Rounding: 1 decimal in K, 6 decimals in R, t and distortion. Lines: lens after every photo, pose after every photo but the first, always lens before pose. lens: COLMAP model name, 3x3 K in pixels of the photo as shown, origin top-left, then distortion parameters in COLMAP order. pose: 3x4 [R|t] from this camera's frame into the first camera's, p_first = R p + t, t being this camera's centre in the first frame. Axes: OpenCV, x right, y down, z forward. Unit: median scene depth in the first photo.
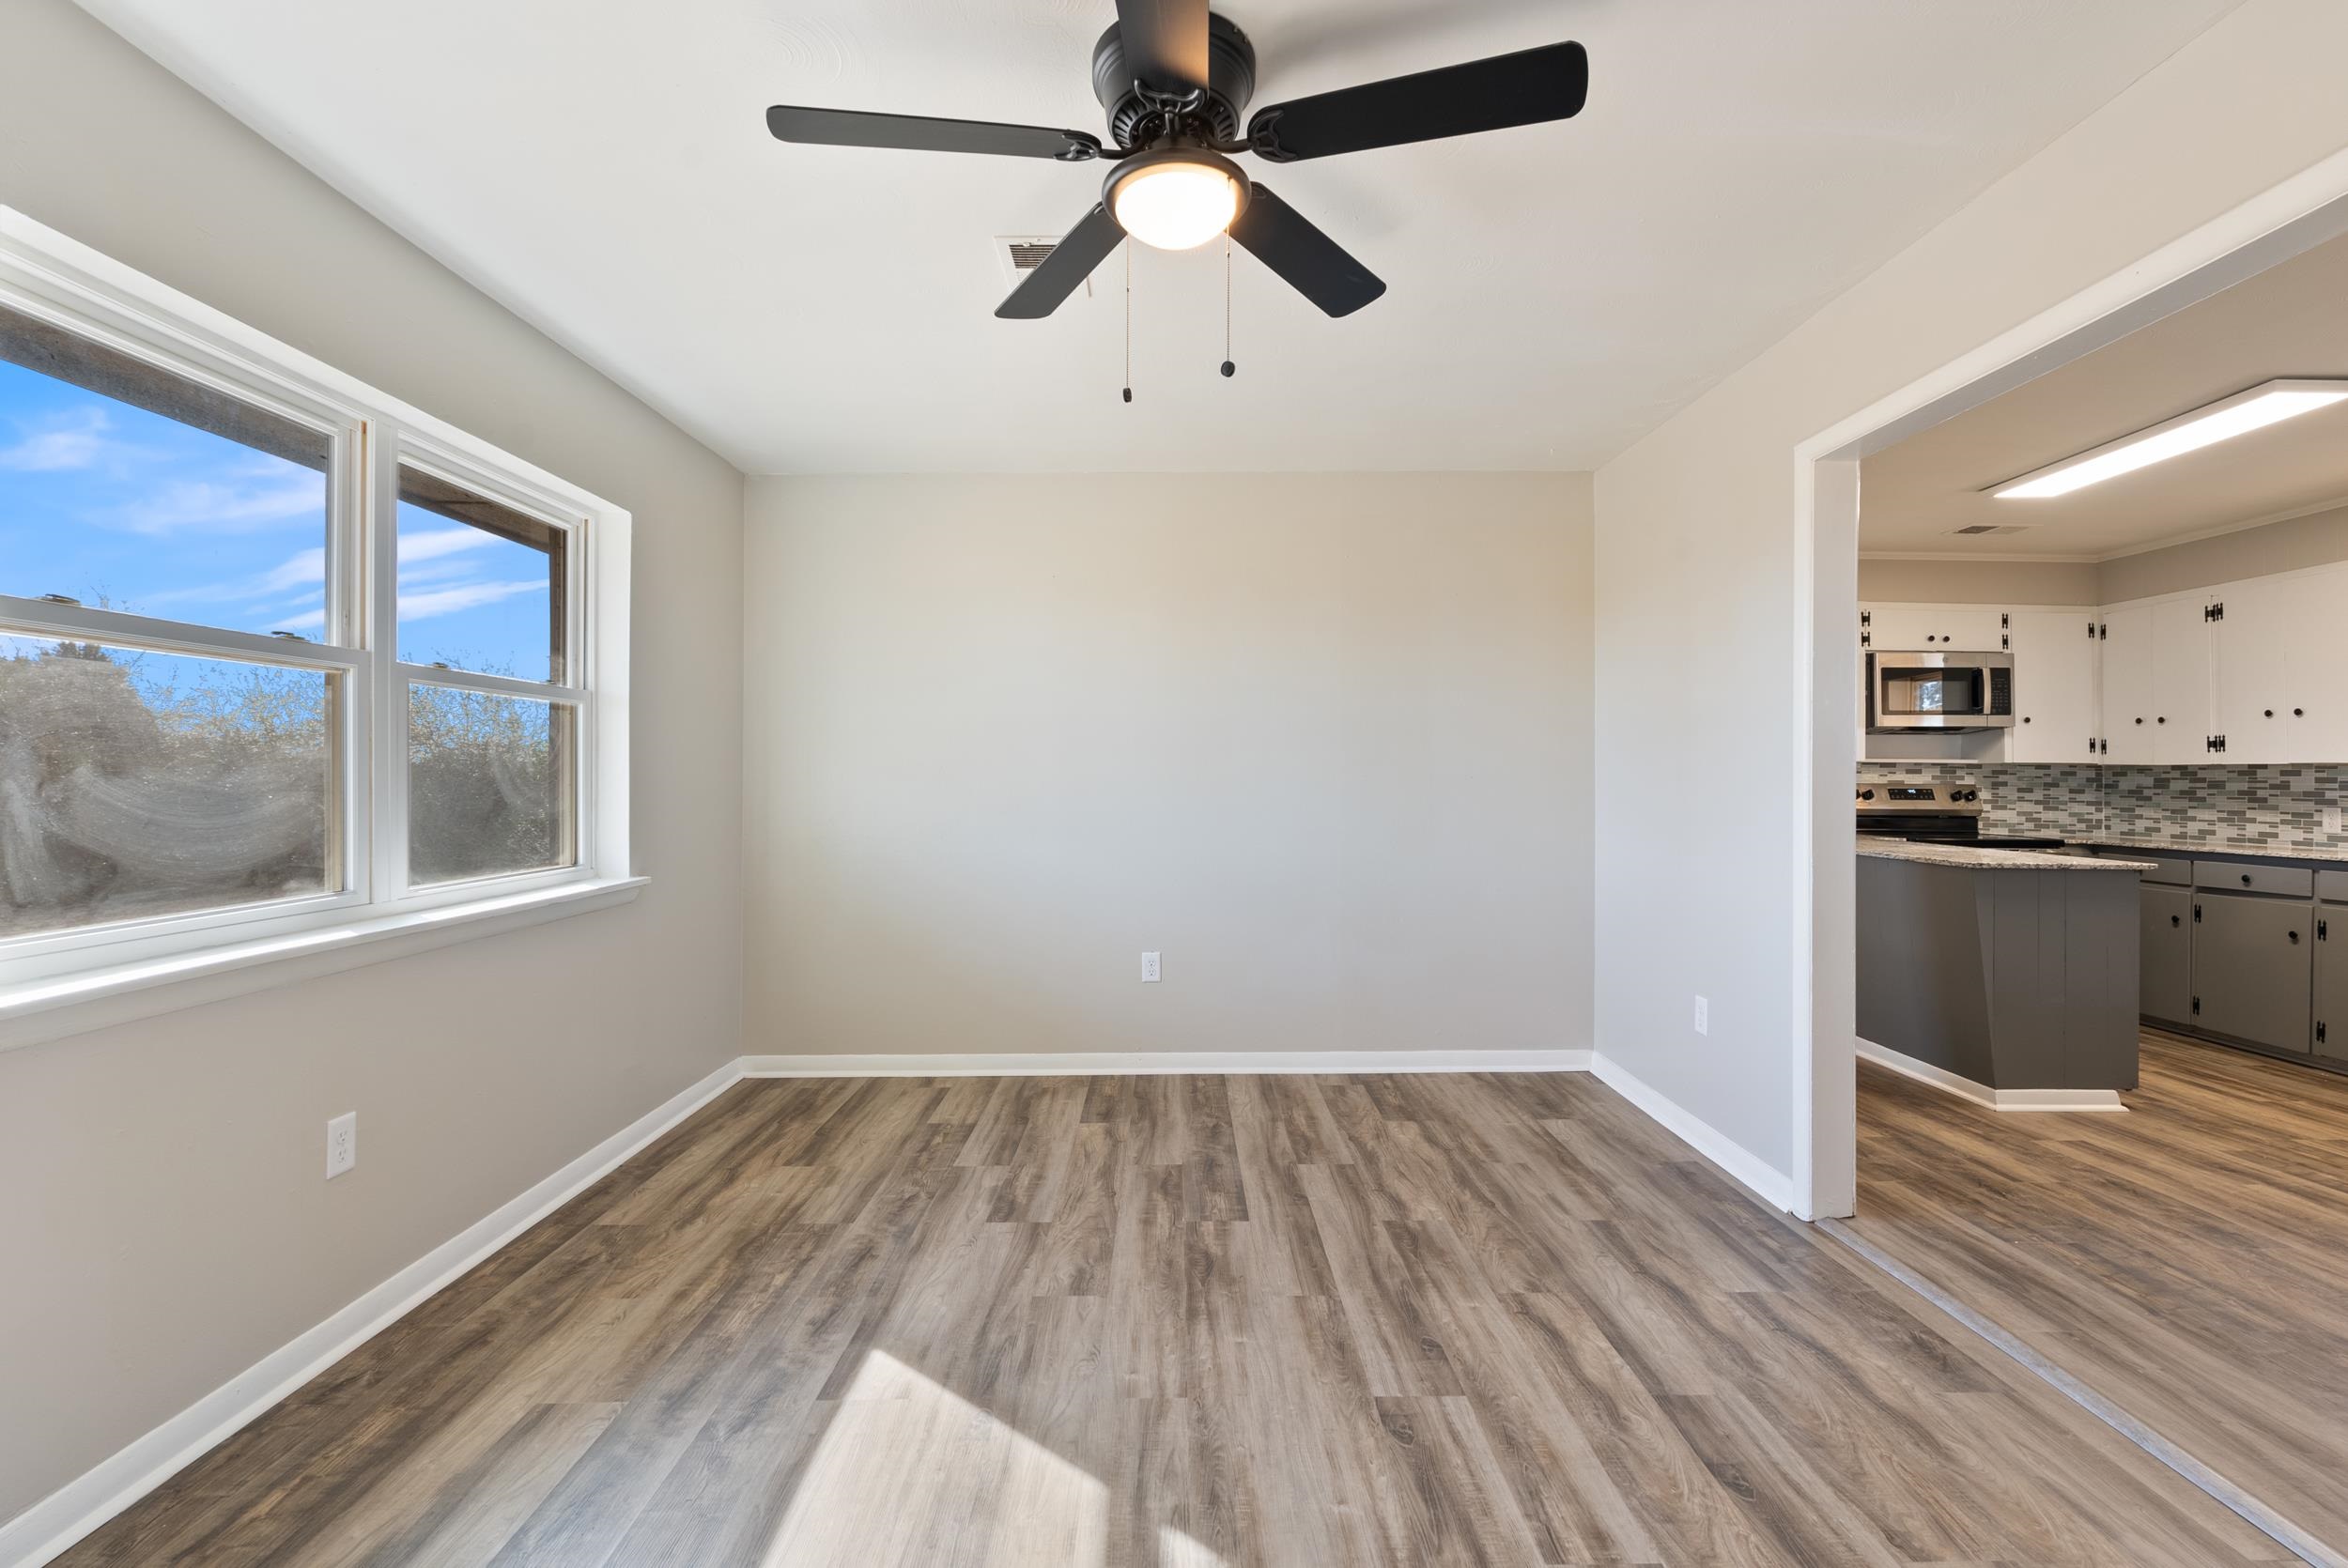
lens RADIAL K [[1035.8, 0, 1179.3], [0, 1035.8, 773.5], [0, 0, 1]] dist [-0.006144, 0.000628]
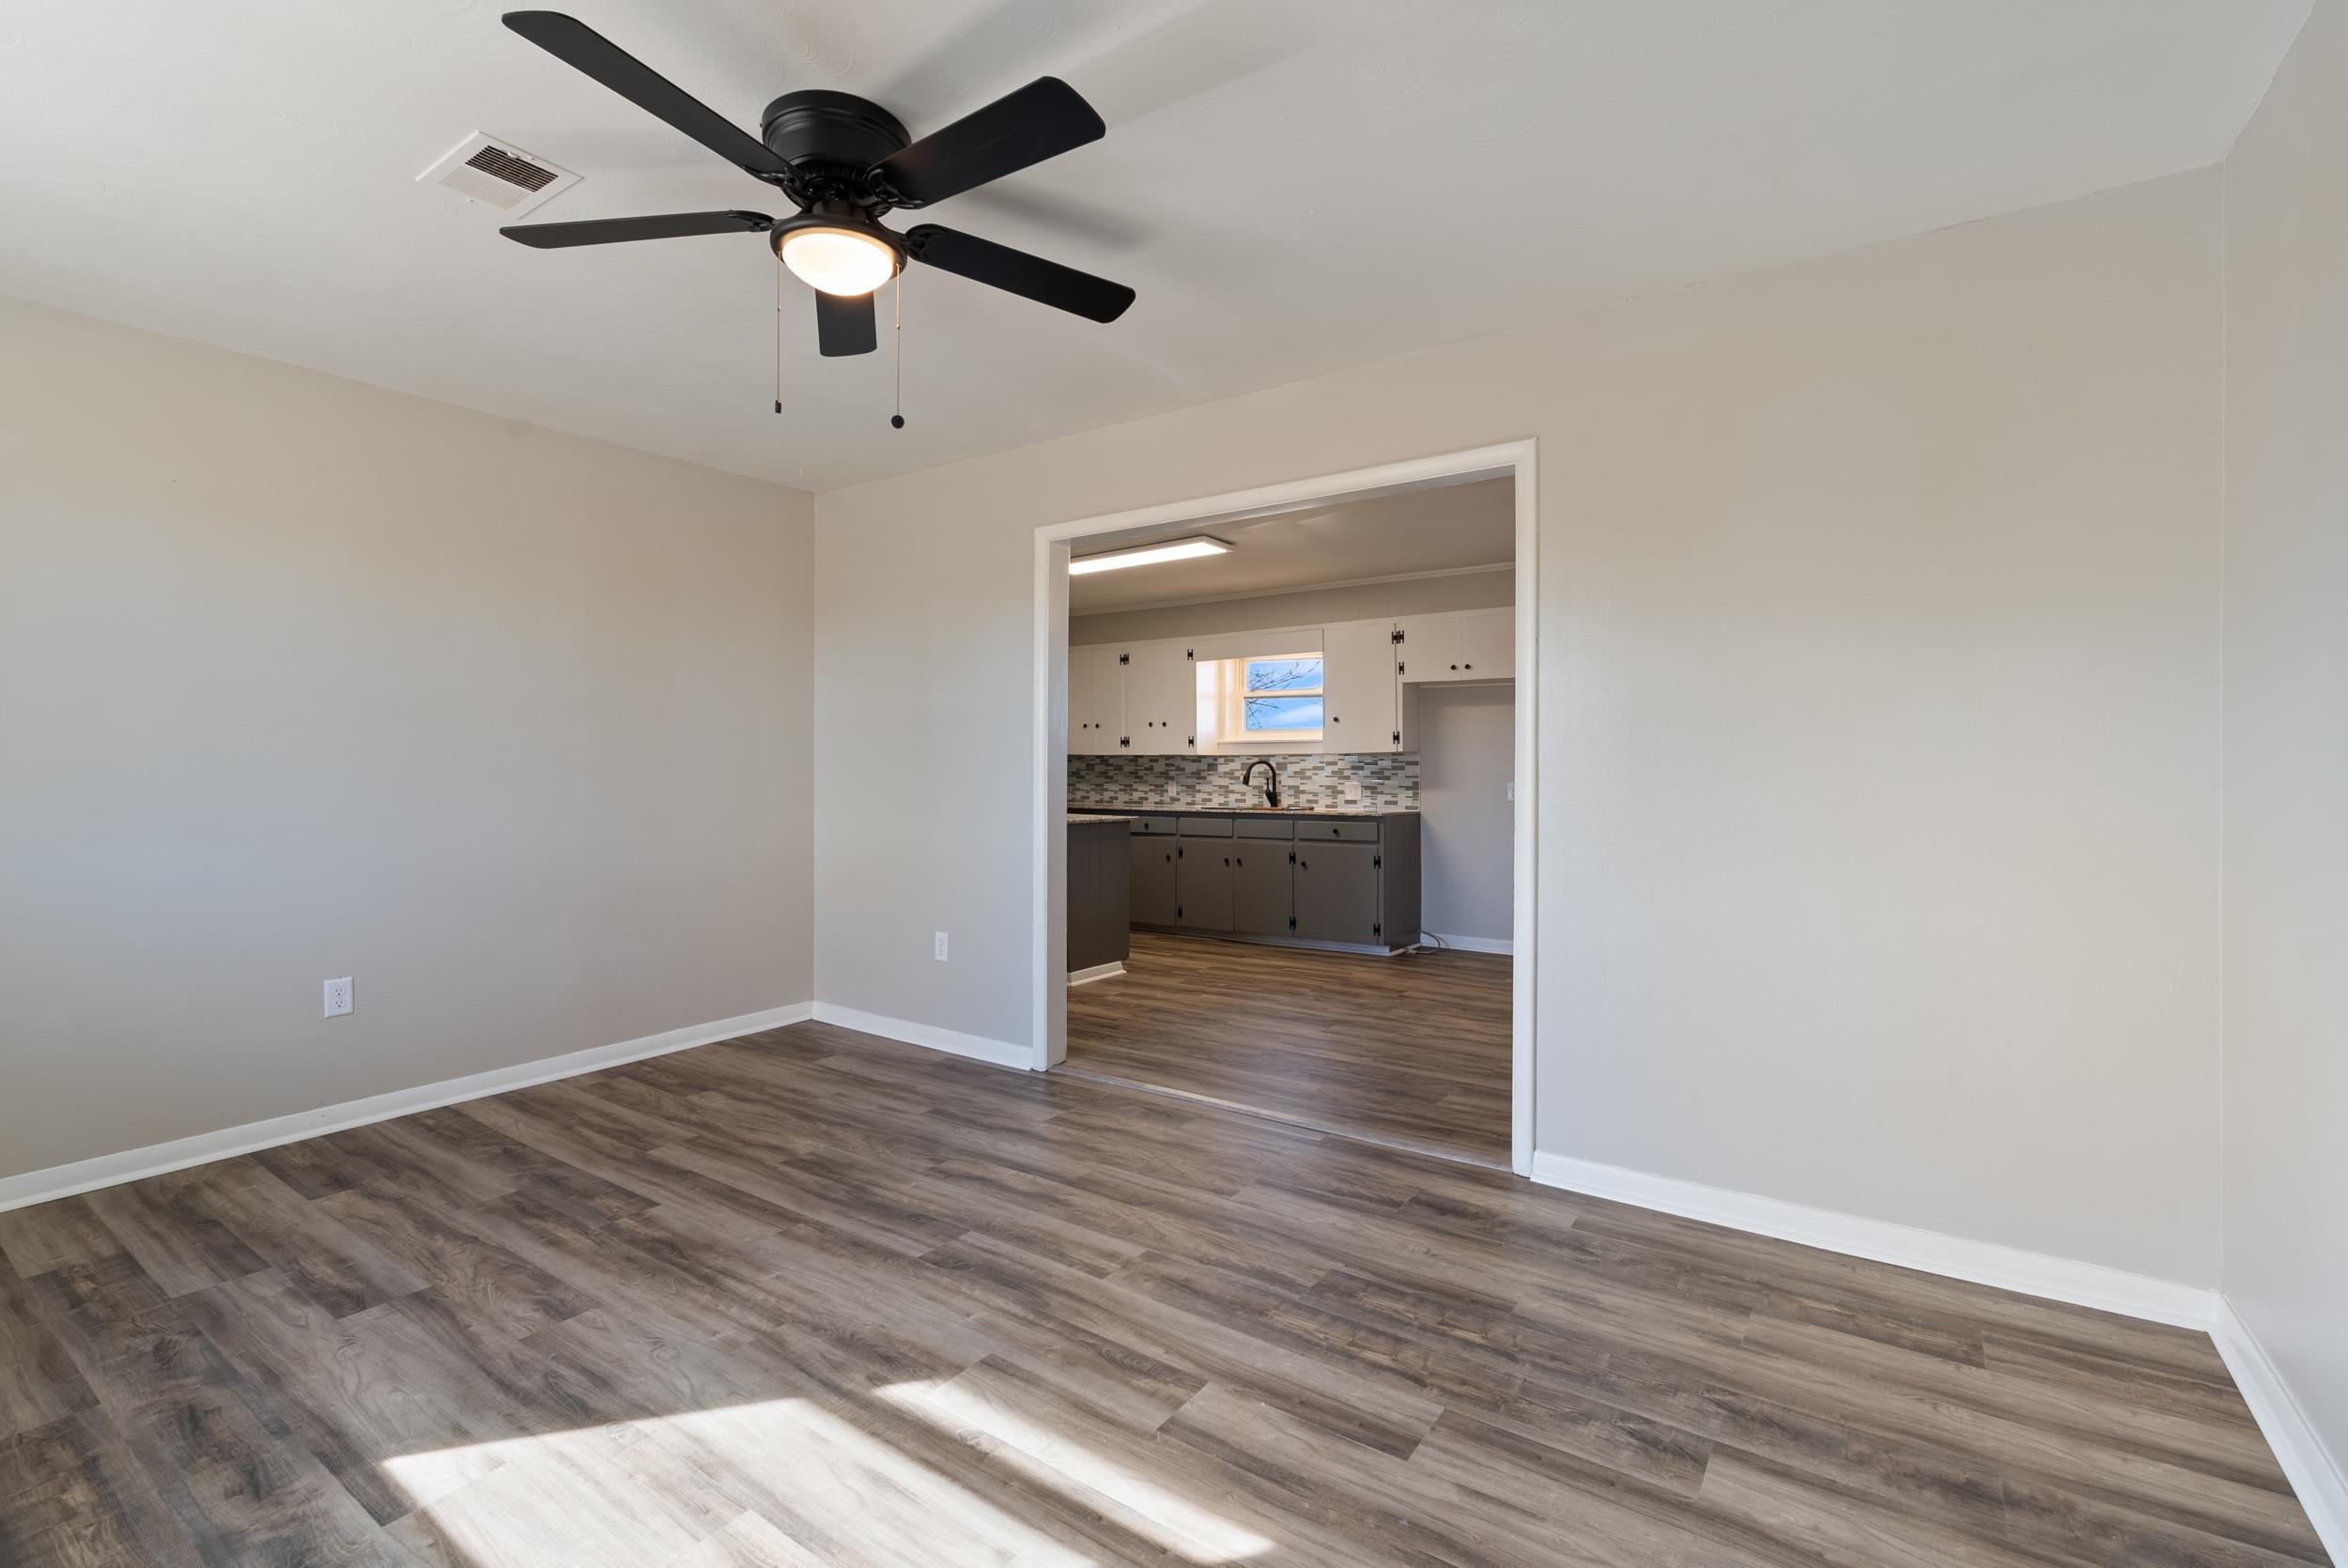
lens RADIAL K [[1035.8, 0, 1175.4], [0, 1035.8, 806.7], [0, 0, 1]] dist [-0.006144, 0.000628]
pose [[0.575958, -0.031473, 0.816873, -0.304099], [-0.006155, 0.999063, 0.042833, 0.002091], [-0.817456, -0.029697, 0.575225, 0.021269]]
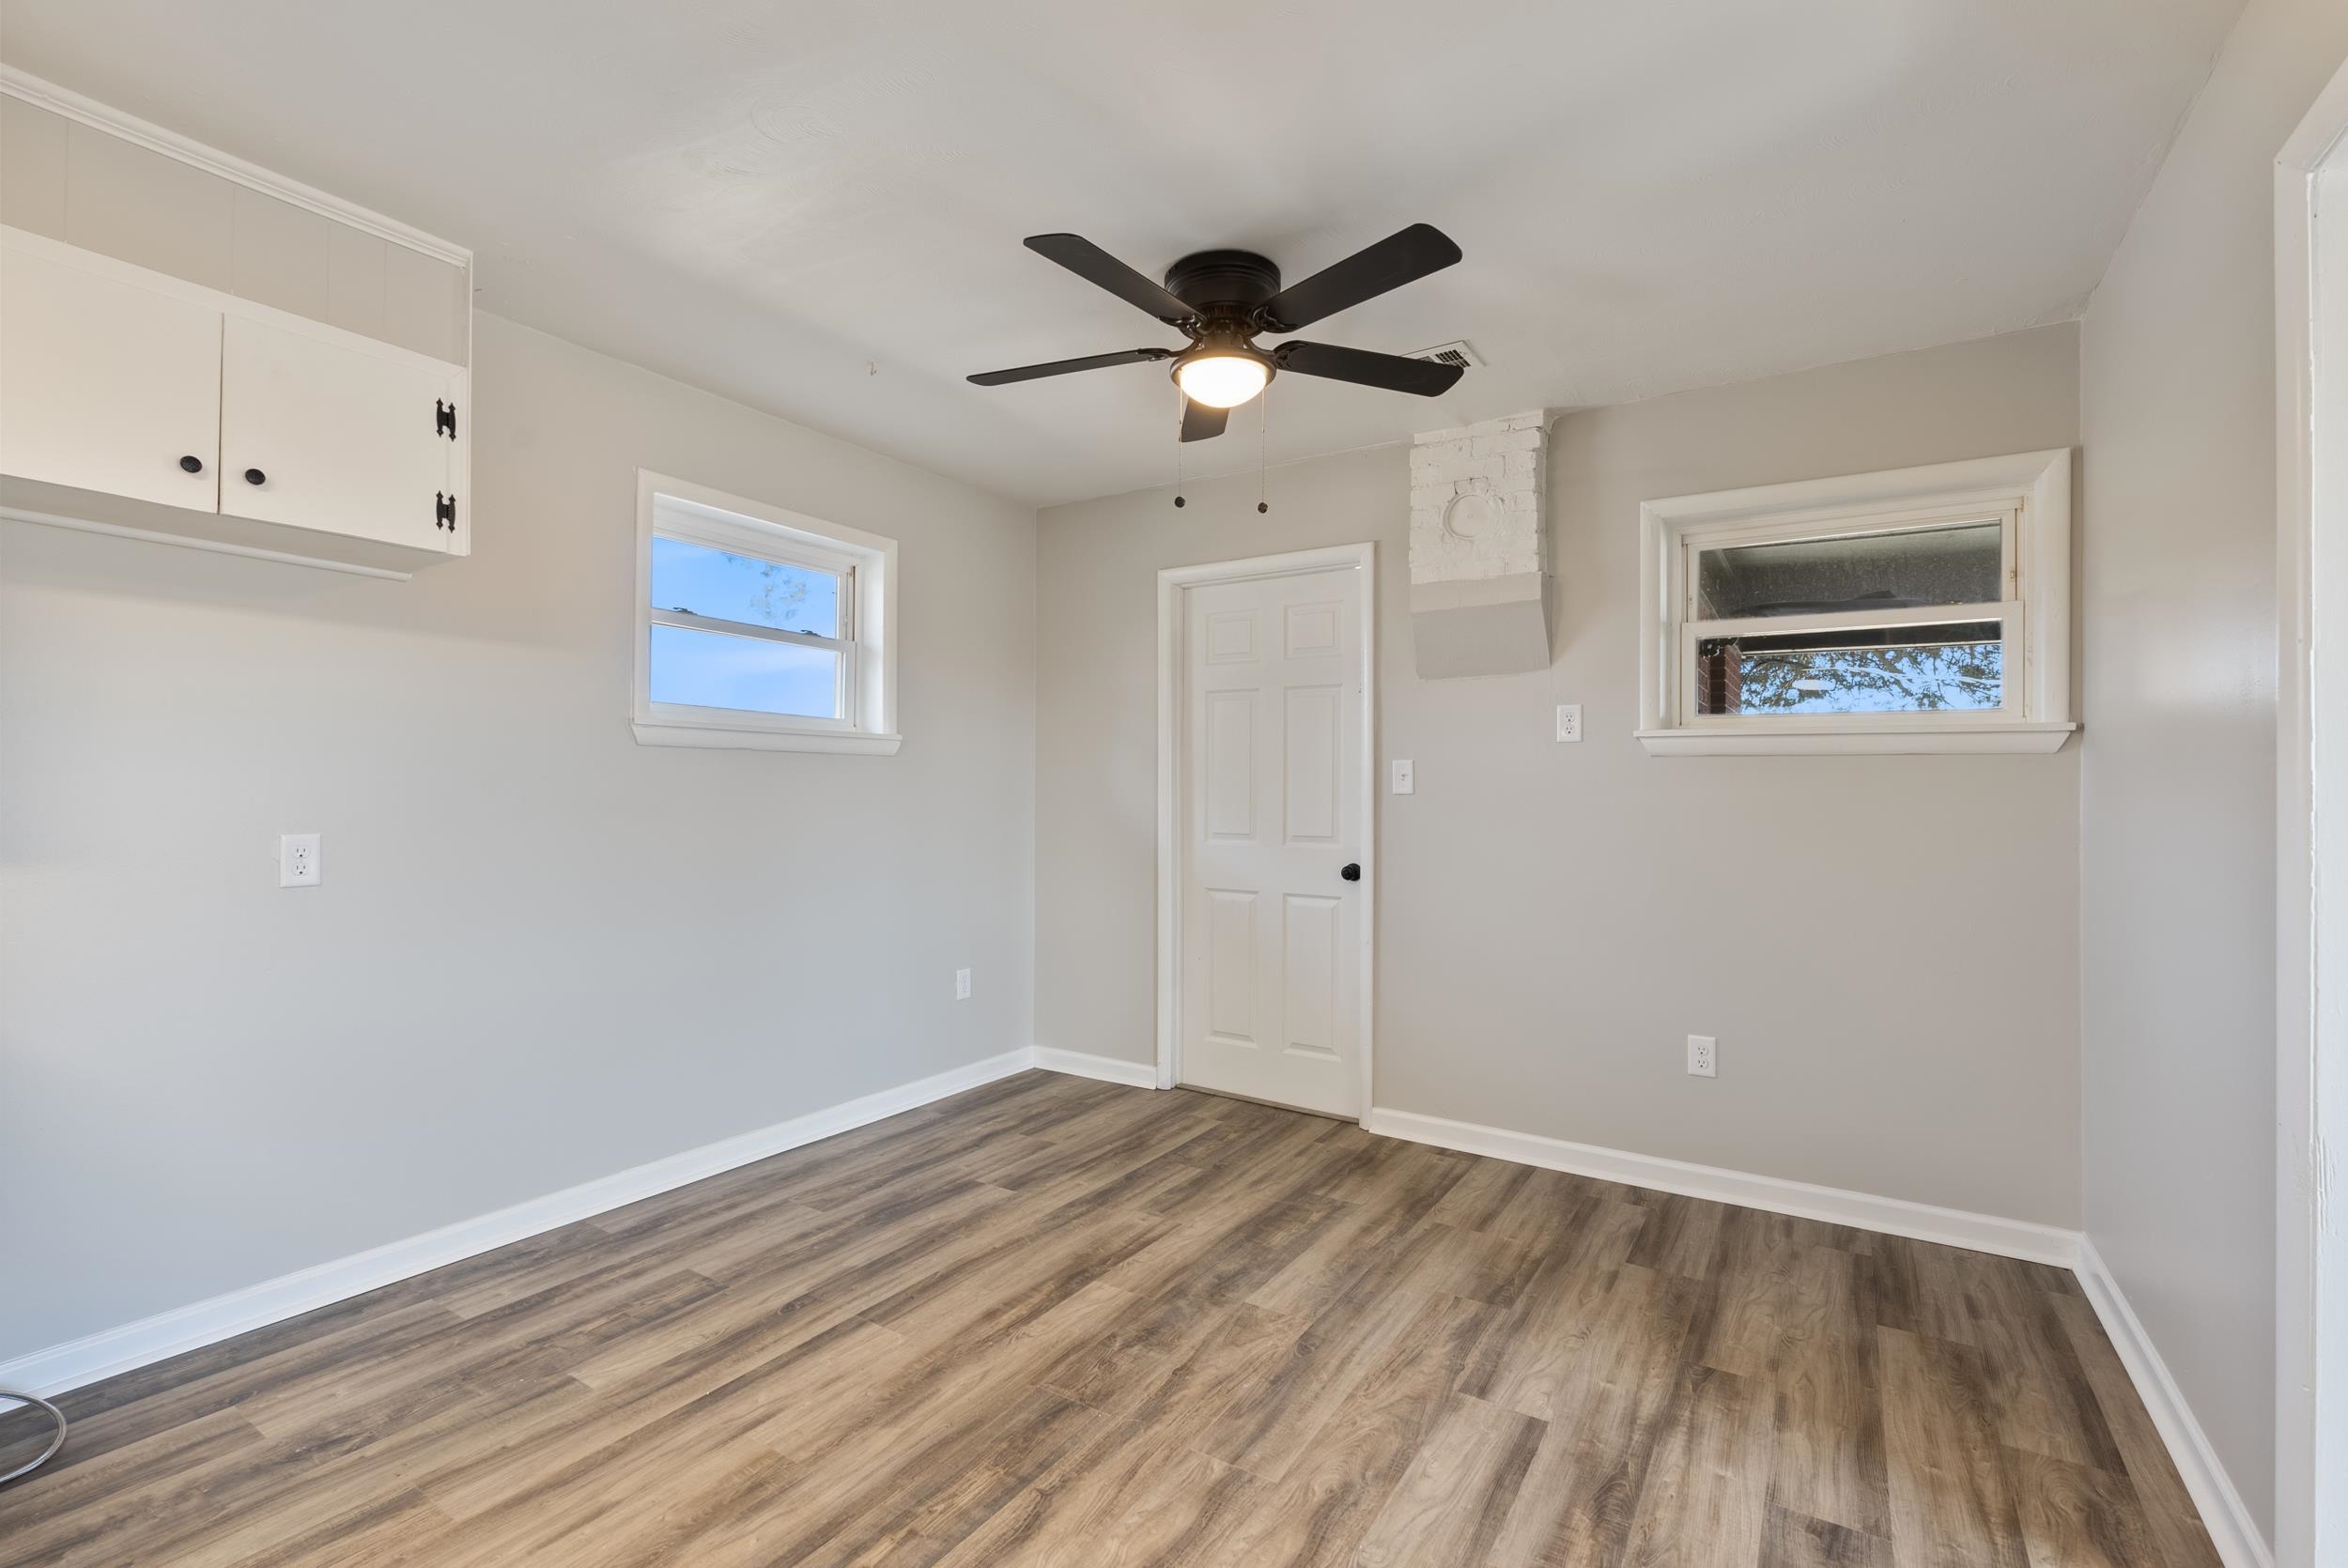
lens RADIAL K [[1035.8, 0, 1176.2], [0, 1035.8, 779.7], [0, 0, 1]] dist [-0.006144, 0.000628]
pose [[-0.837263, -0.005554, 0.546772, 0.570672], [-0.015579, 0.999785, -0.013700, 0.000401], [-0.546579, -0.019989, -0.837169, 0.723803]]
